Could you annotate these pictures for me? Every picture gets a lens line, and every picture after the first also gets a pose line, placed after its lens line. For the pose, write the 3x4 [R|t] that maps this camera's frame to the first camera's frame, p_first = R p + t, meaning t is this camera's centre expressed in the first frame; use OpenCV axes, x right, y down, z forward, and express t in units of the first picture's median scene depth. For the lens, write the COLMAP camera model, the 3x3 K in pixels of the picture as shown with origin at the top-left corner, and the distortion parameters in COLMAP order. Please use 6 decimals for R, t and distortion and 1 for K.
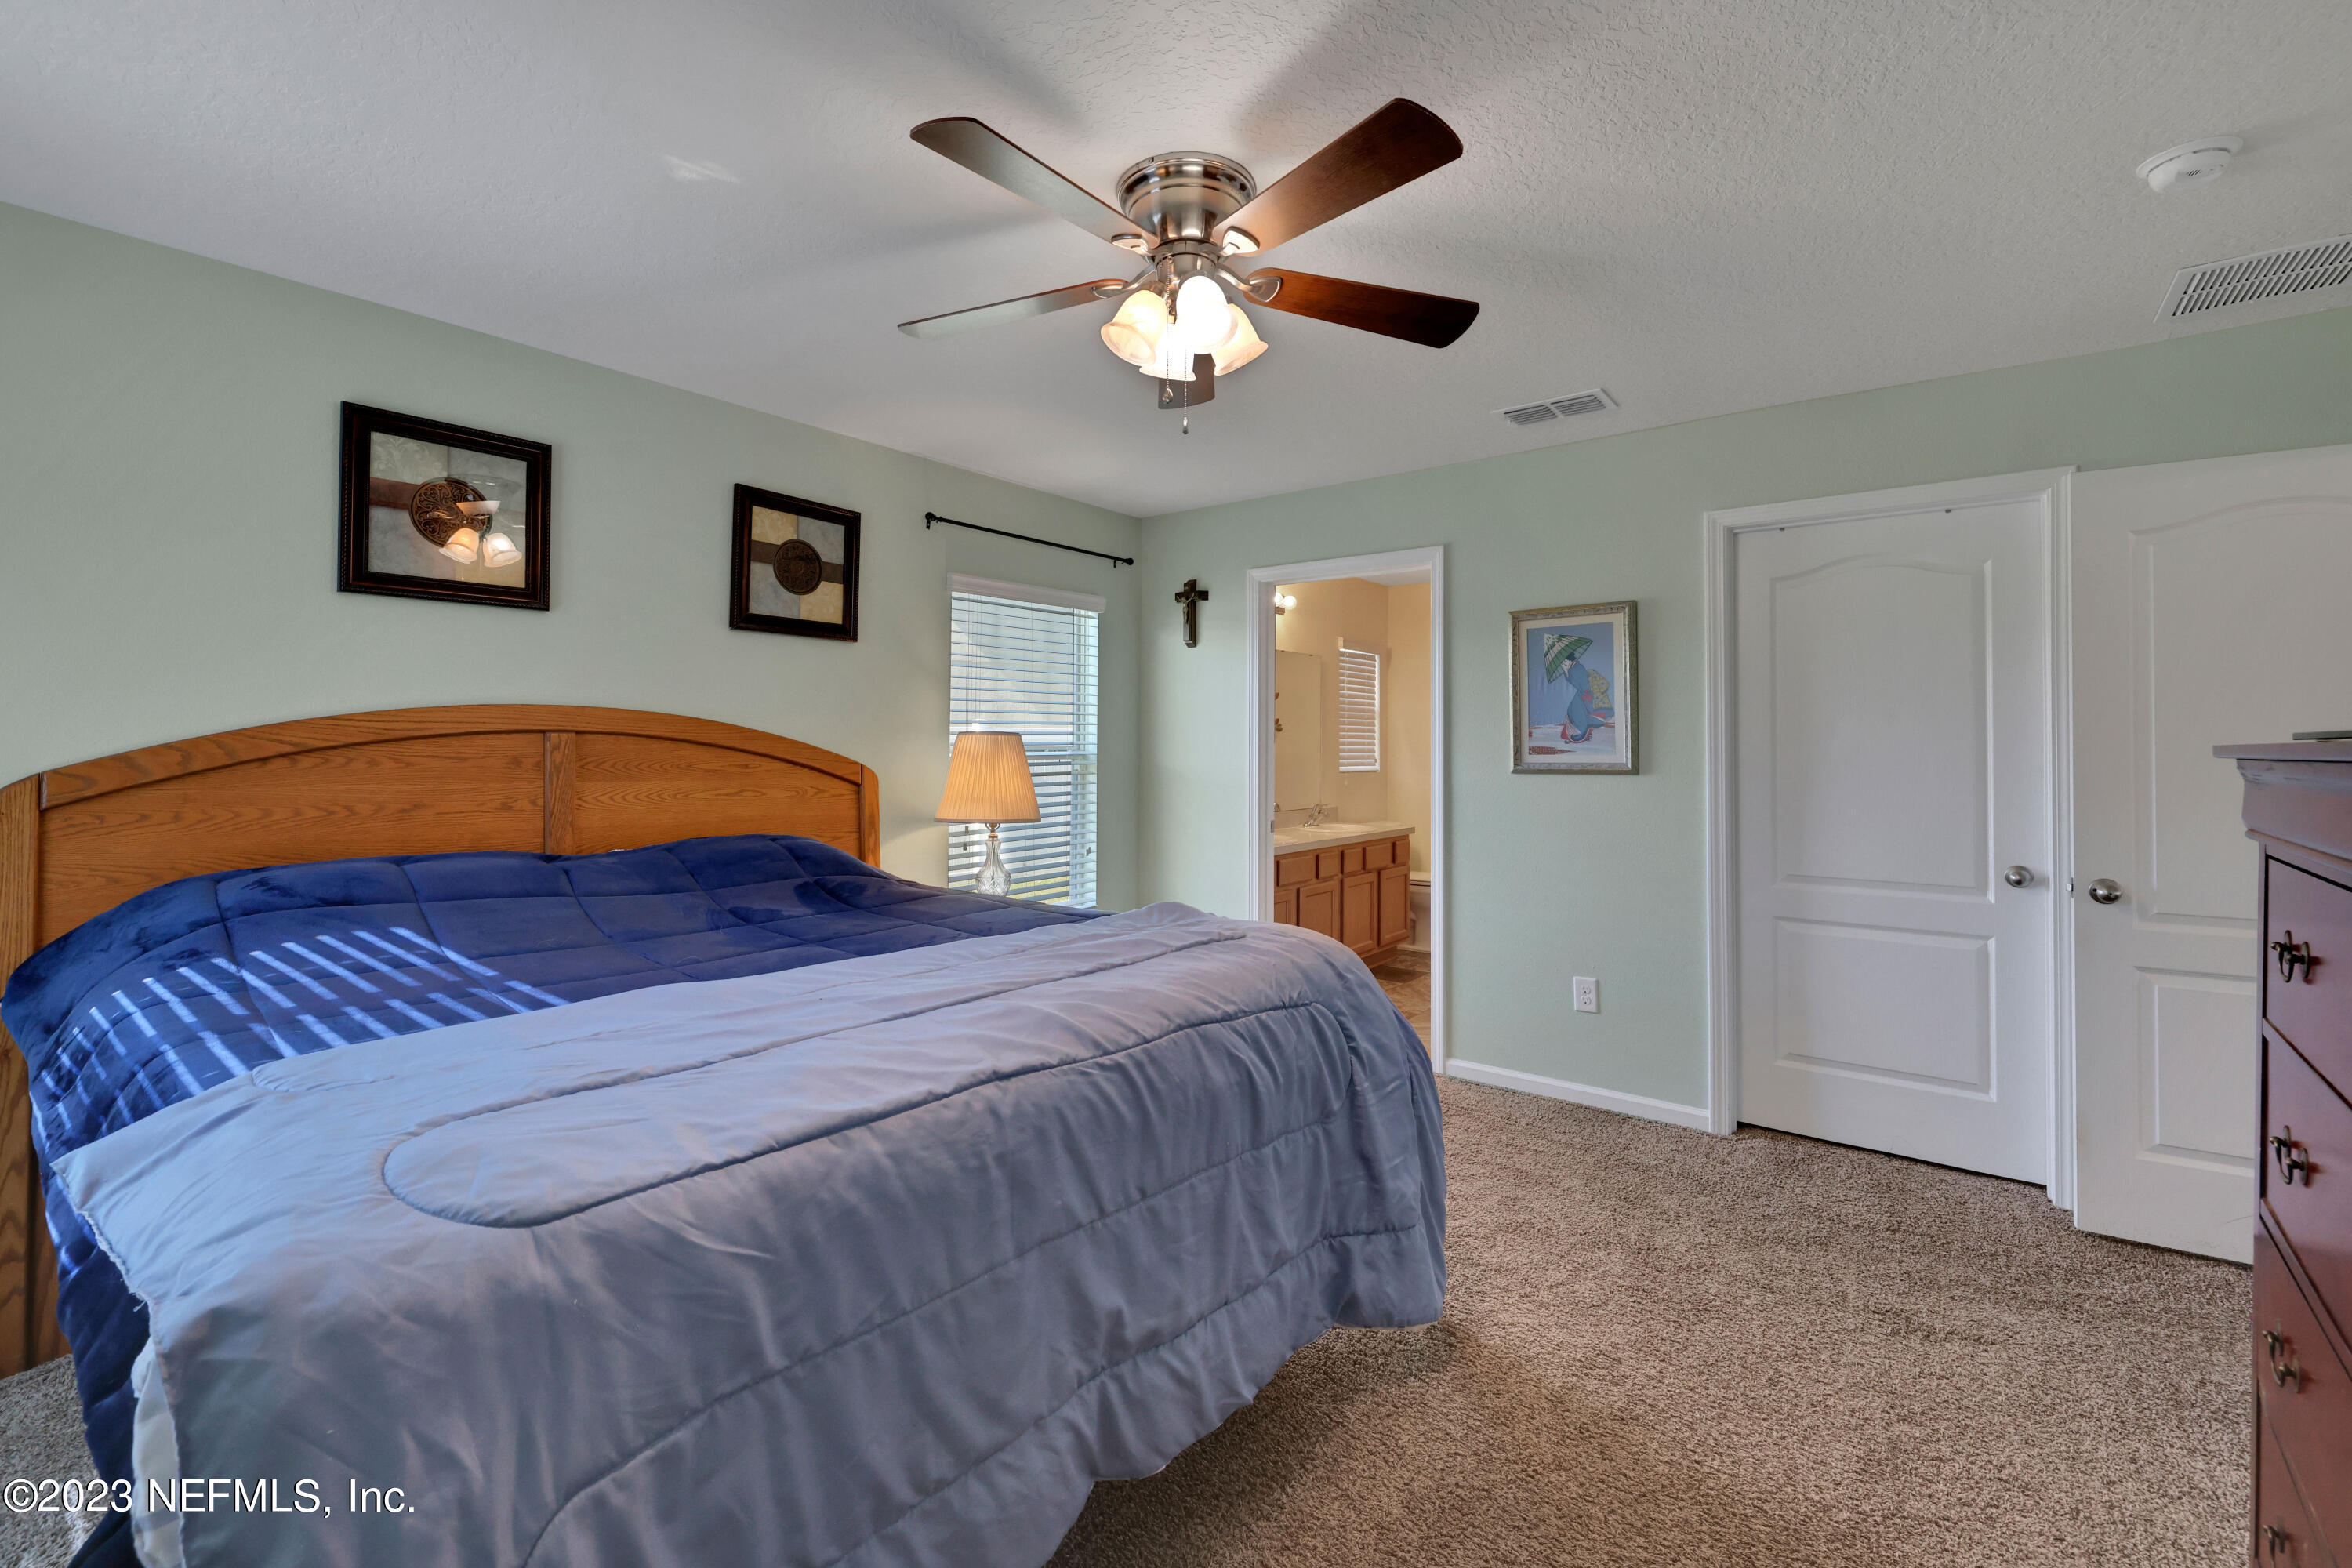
lens RADIAL K [[1006.1, 0, 1146.0], [0, 1006.1, 737.5], [0, 0, 1]] dist [0.003776, 0.000156]
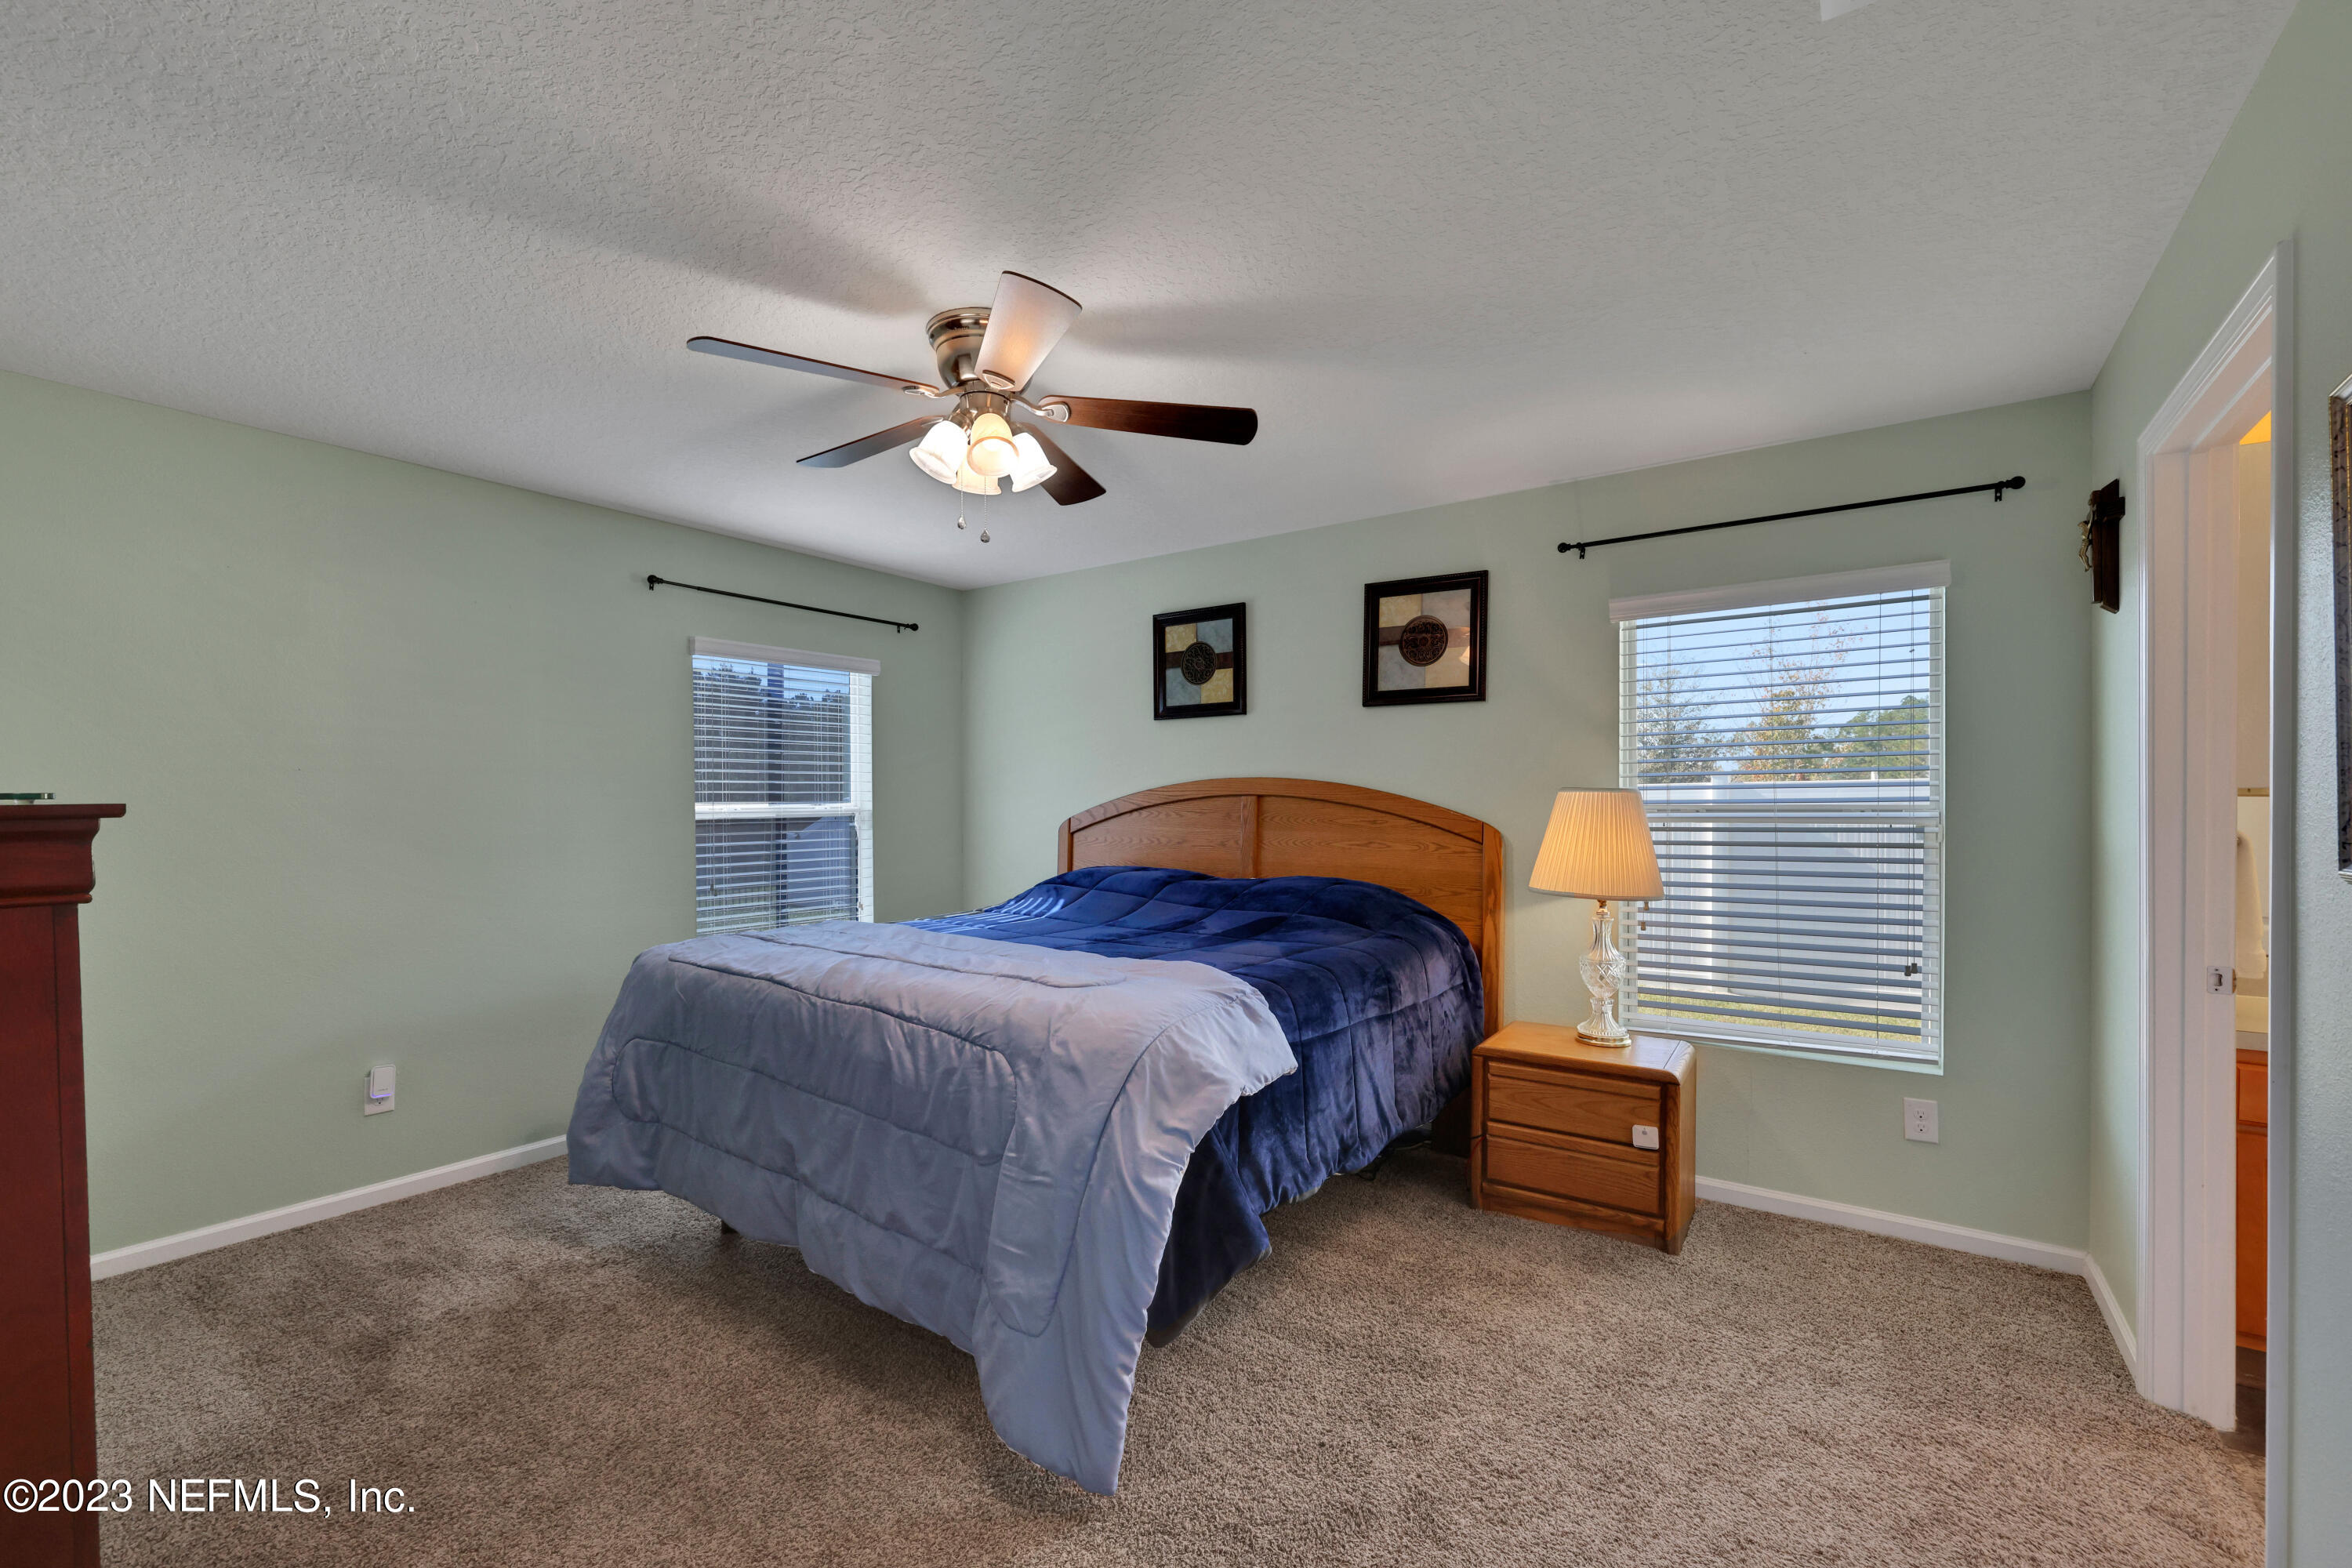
lens RADIAL K [[1006.1, 0, 1172.8], [0, 1006.1, 797.1], [0, 0, 1]] dist [0.003776, 0.000156]
pose [[0.063409, -0.006028, -0.997969, 0.811486], [0.009232, 0.999943, -0.005453, 0.004057], [0.997945, -0.008868, 0.063461, 0.737726]]
